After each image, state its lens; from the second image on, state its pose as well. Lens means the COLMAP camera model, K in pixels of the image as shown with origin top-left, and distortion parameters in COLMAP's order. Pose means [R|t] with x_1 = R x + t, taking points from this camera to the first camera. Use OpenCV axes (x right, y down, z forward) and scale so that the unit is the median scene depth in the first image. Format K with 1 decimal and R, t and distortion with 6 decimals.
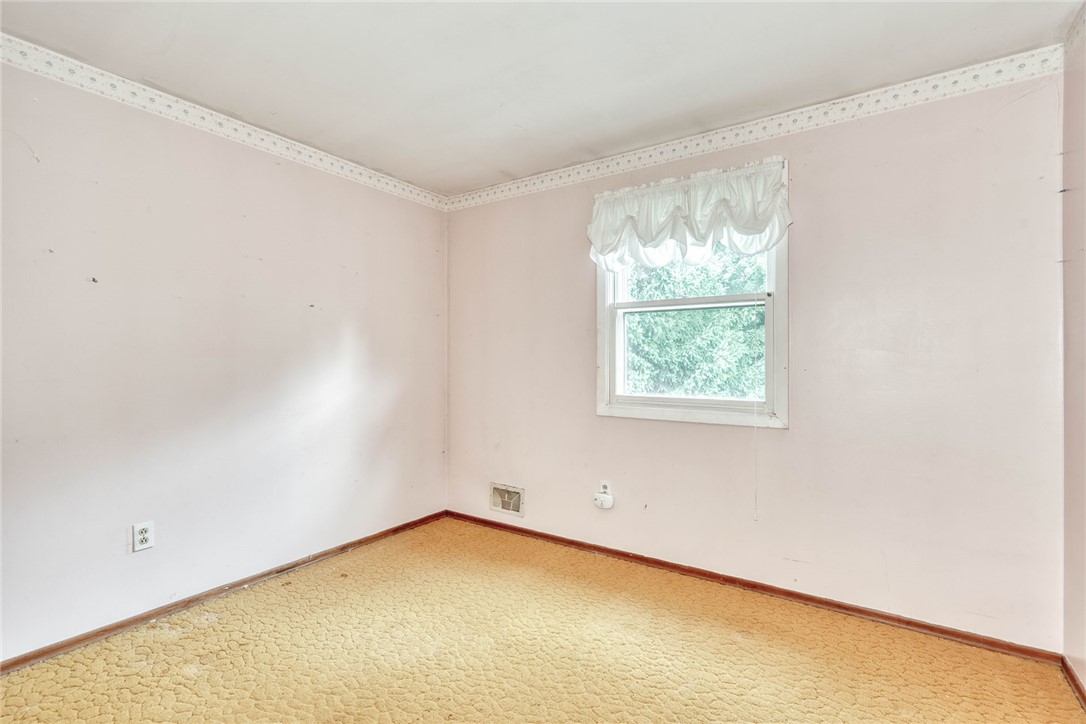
lens RADIAL K [[496.5, 0, 542.0], [0, 496.5, 356.6], [0, 0, 1]] dist [0.000788, 0.000289]
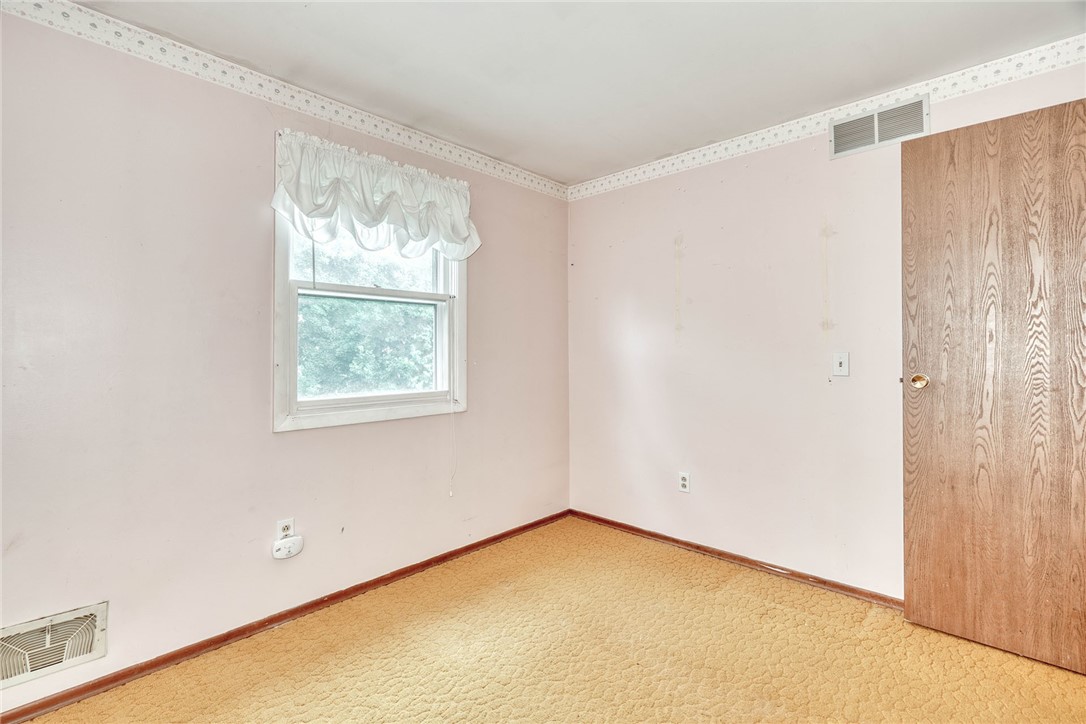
lens RADIAL K [[499.8, 0, 542.3], [0, 499.8, 344.6], [0, 0, 1]] dist [0.001671, 0.000524]
pose [[0.162446, 0.012831, 0.986634, -0.612269], [-0.002085, 0.999918, -0.012660, -0.000504], [-0.986715, 0.000000, 0.162460, 0.567417]]
